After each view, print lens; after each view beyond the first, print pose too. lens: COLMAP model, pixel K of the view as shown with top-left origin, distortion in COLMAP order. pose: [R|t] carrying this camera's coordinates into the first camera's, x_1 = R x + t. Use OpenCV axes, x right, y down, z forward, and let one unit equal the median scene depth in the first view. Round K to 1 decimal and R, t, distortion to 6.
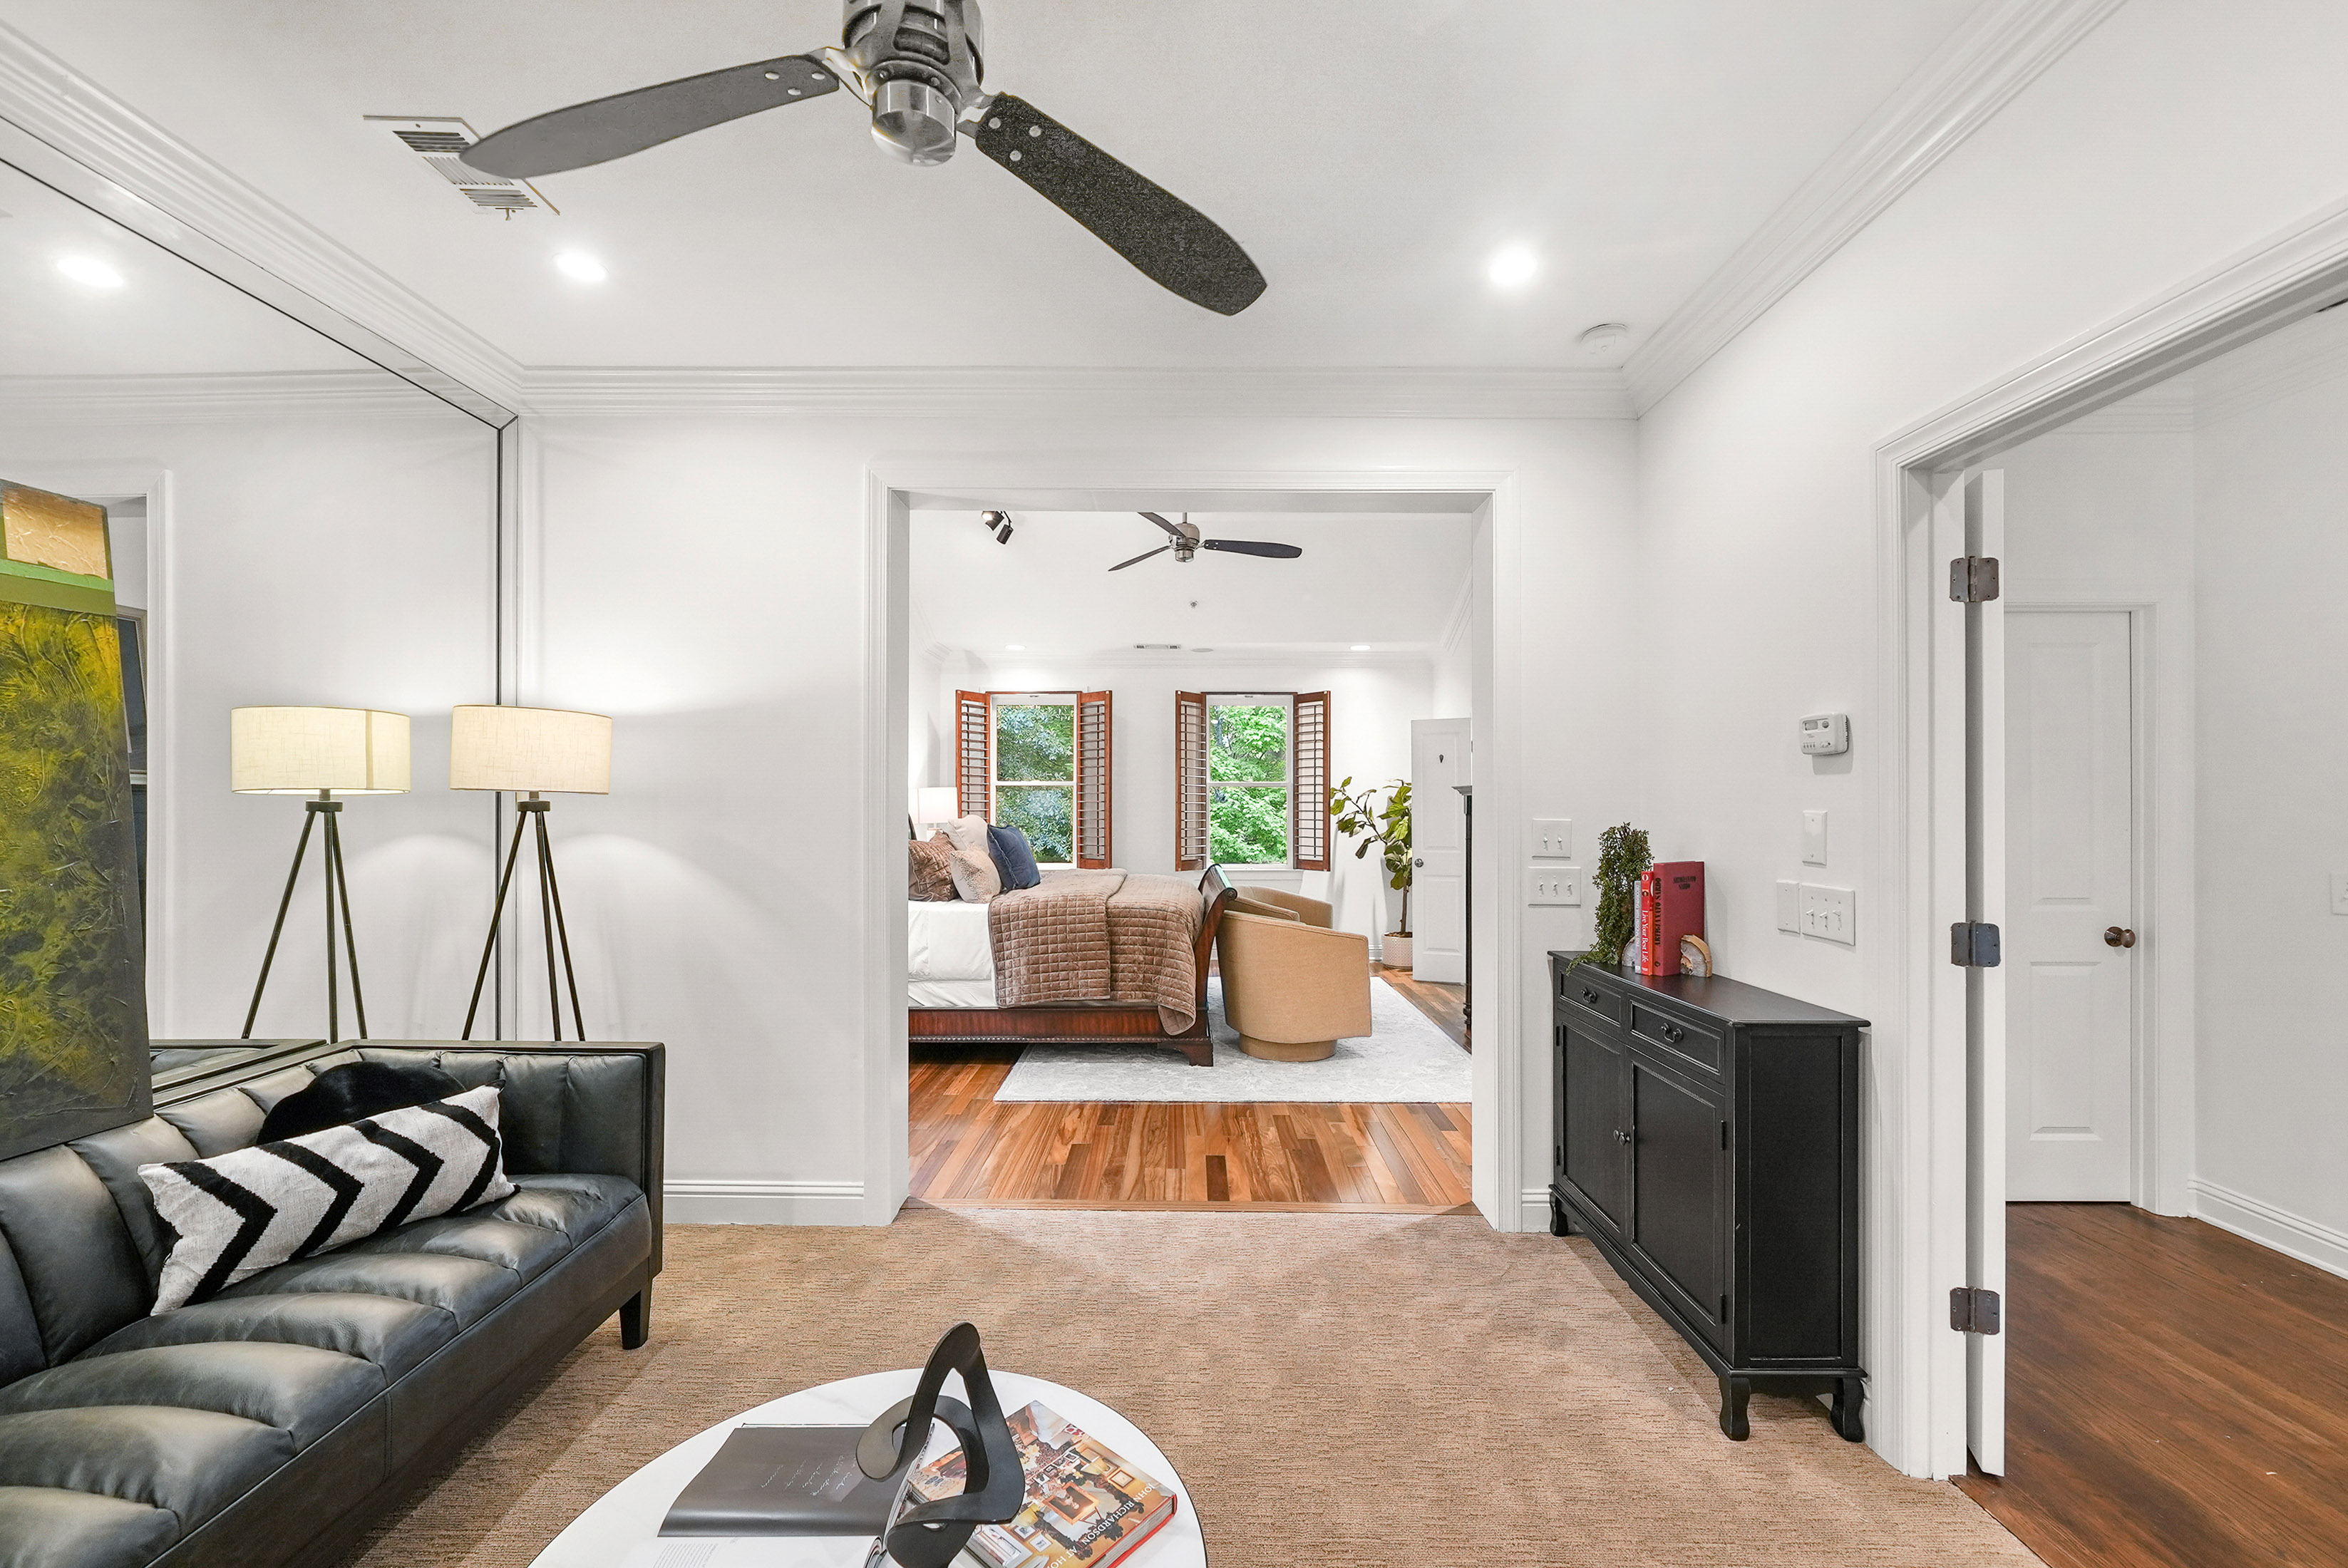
lens RADIAL K [[924.1, 0, 1179.7], [0, 924.1, 800.9], [0, 0, 1]] dist [-0.013486, 0.005090]
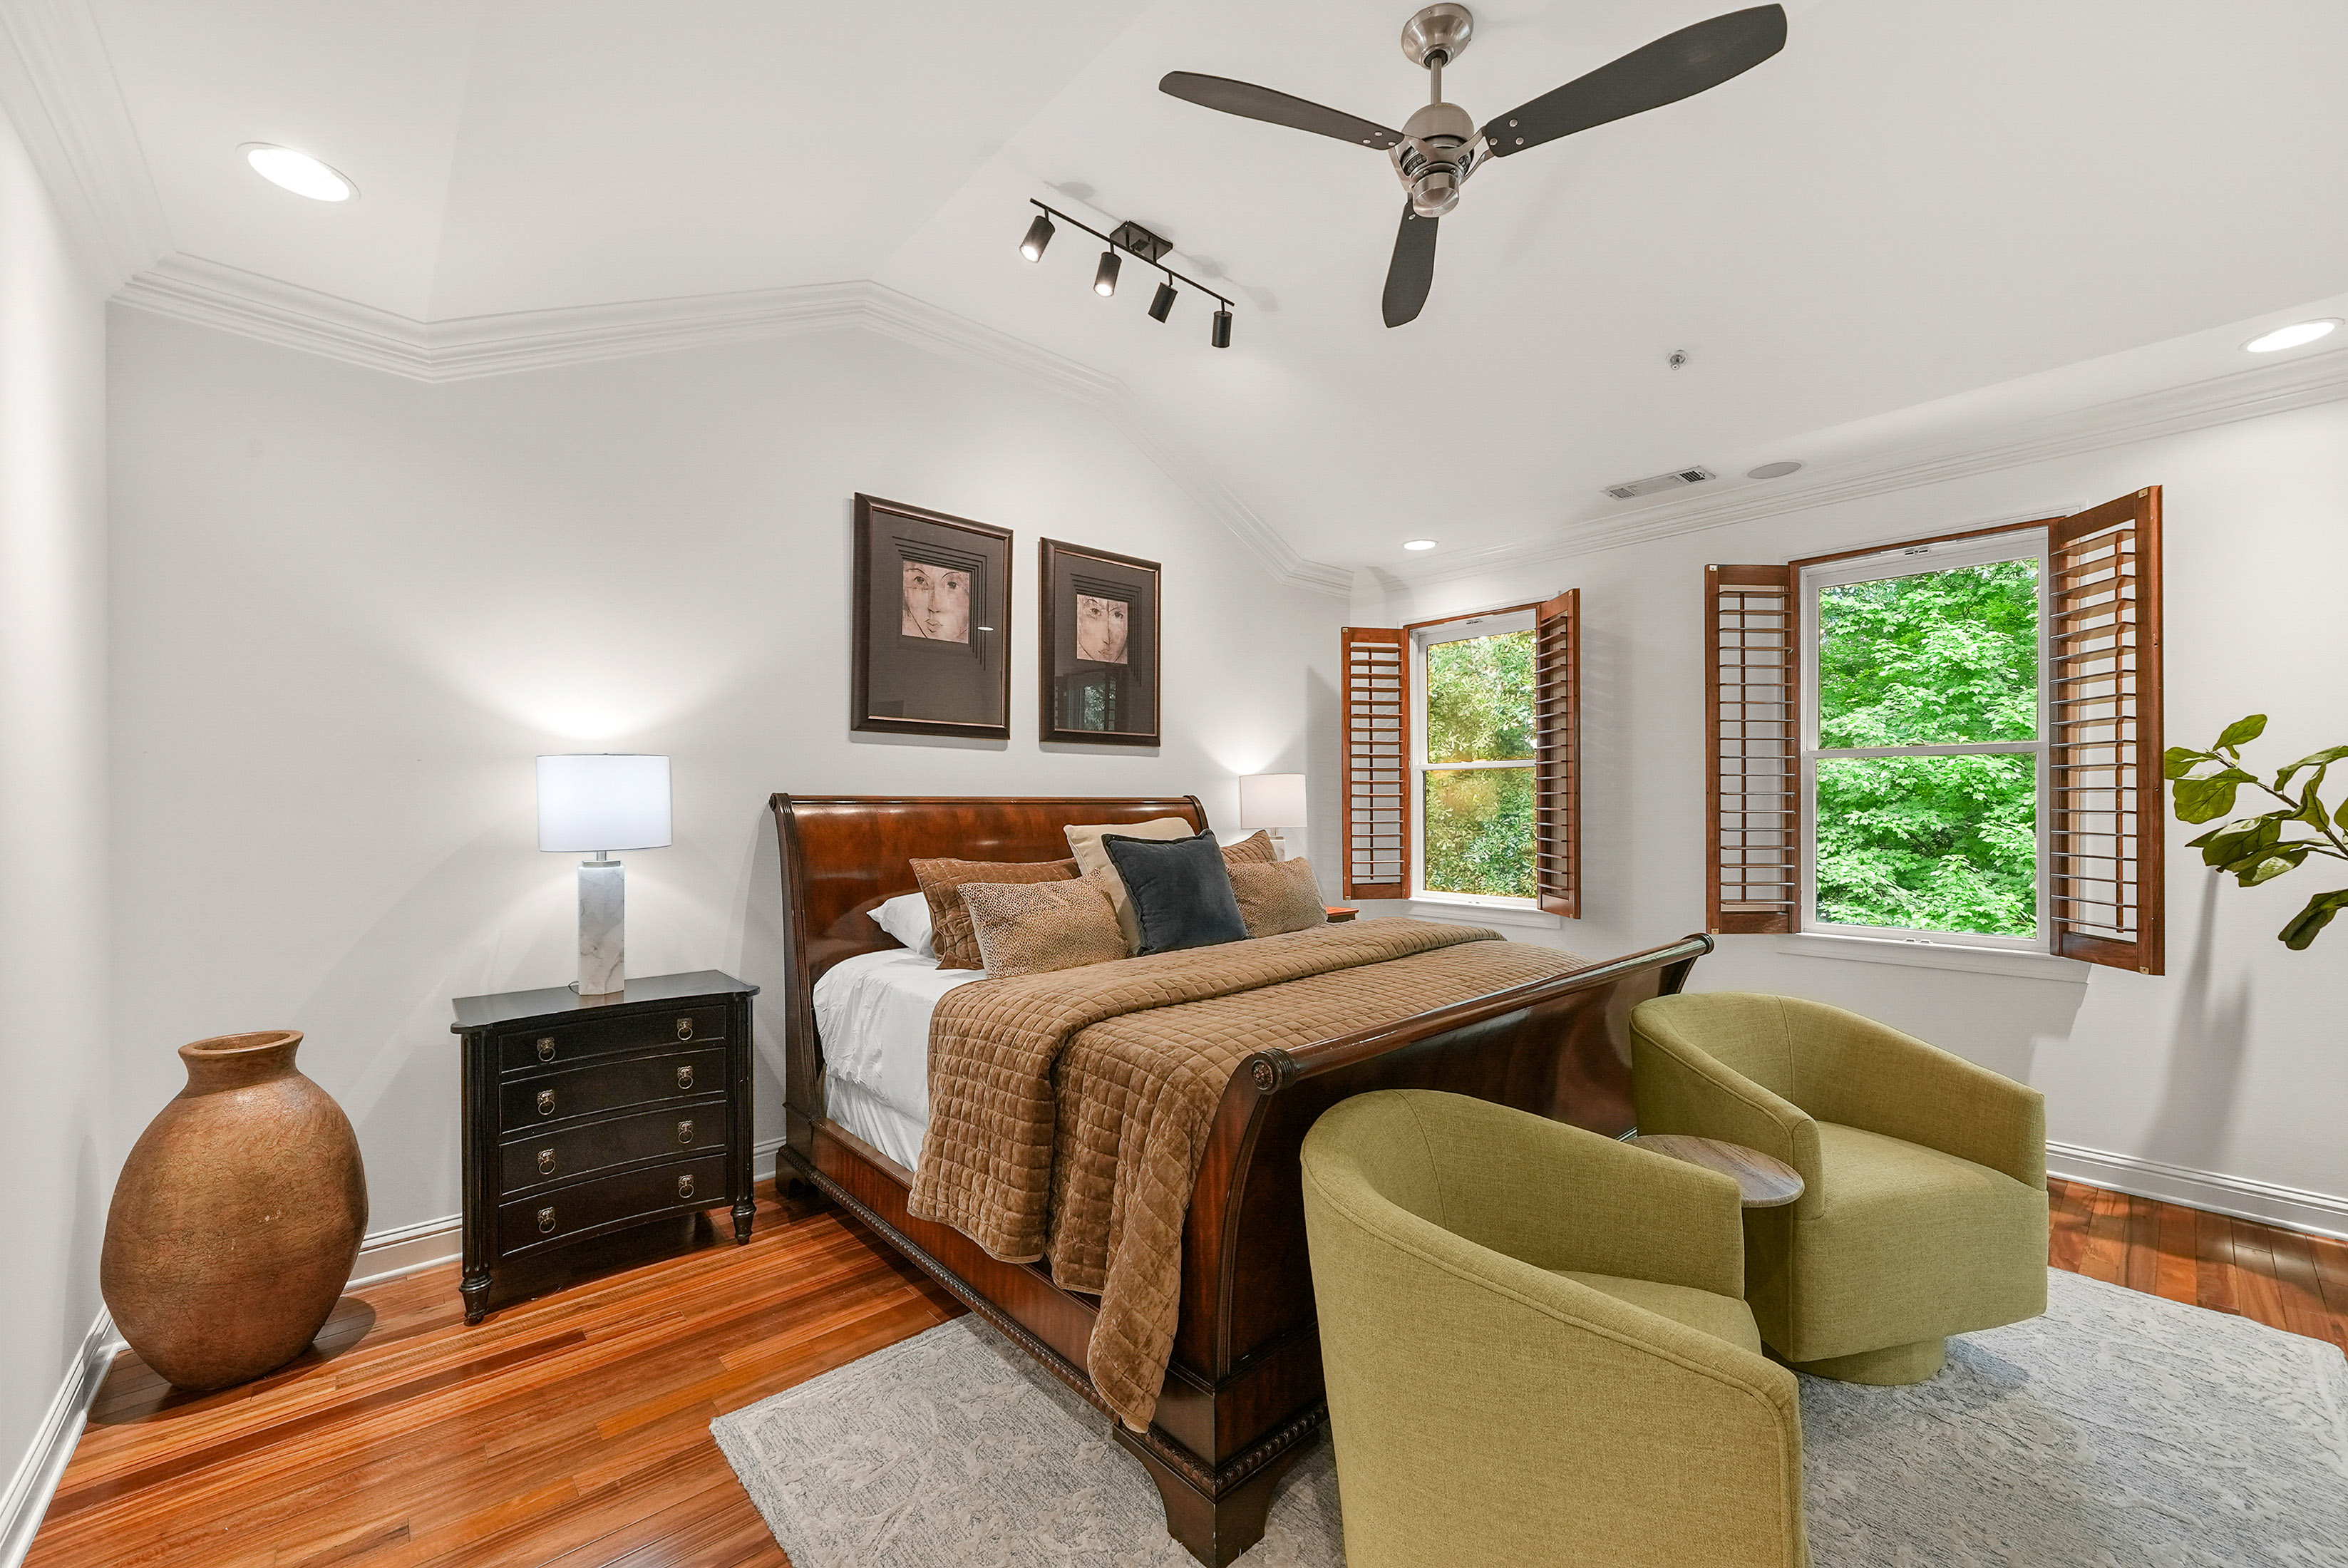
lens RADIAL K [[943.6, 0, 1168.3], [0, 943.6, 793.9], [0, 0, 1]] dist [-0.000529, -0.000367]
pose [[0.673305, -0.012176, -0.739265, 0.278996], [0.009521, 0.999924, -0.007799, 0.004875], [0.739304, -0.001787, 0.673370, 0.729262]]
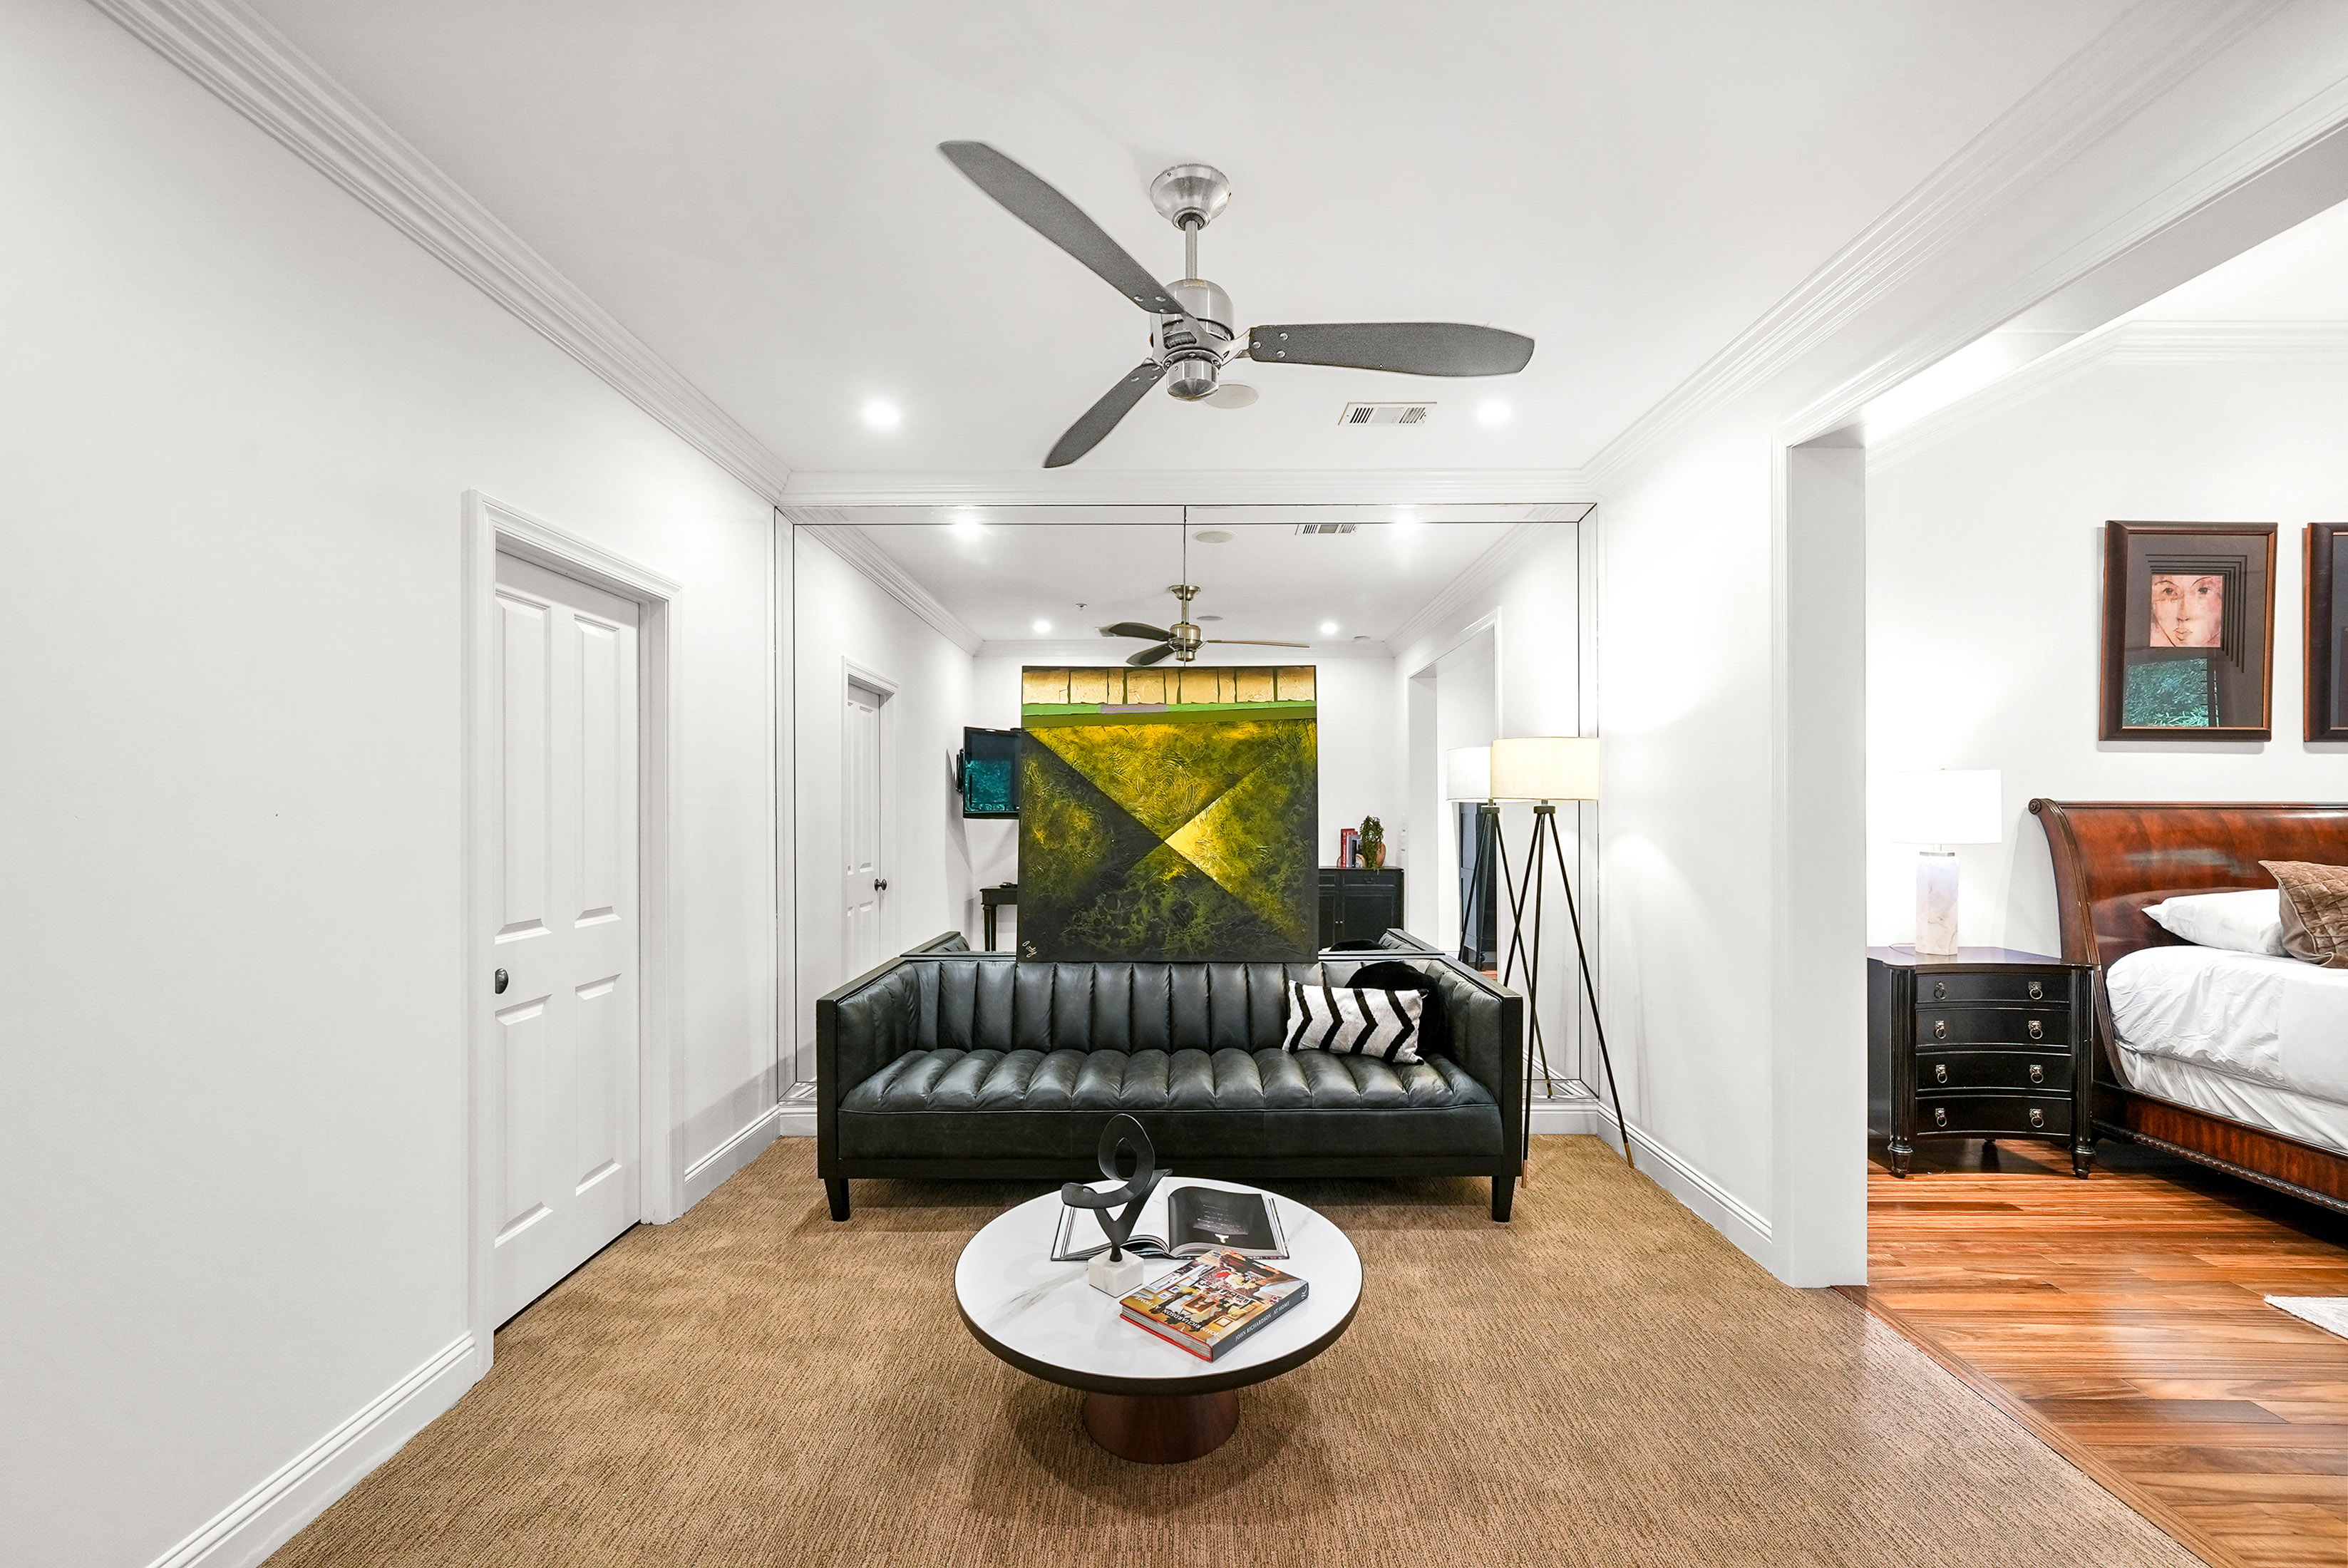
lens RADIAL K [[924.1, 0, 1179.7], [0, 924.1, 800.9], [0, 0, 1]] dist [-0.013486, 0.005090]
pose [[-0.000185, -0.011750, -0.999931, 0.344678], [0.005626, 0.999915, -0.011751, 0.003103], [0.999984, -0.005628, -0.000119, 0.258687]]
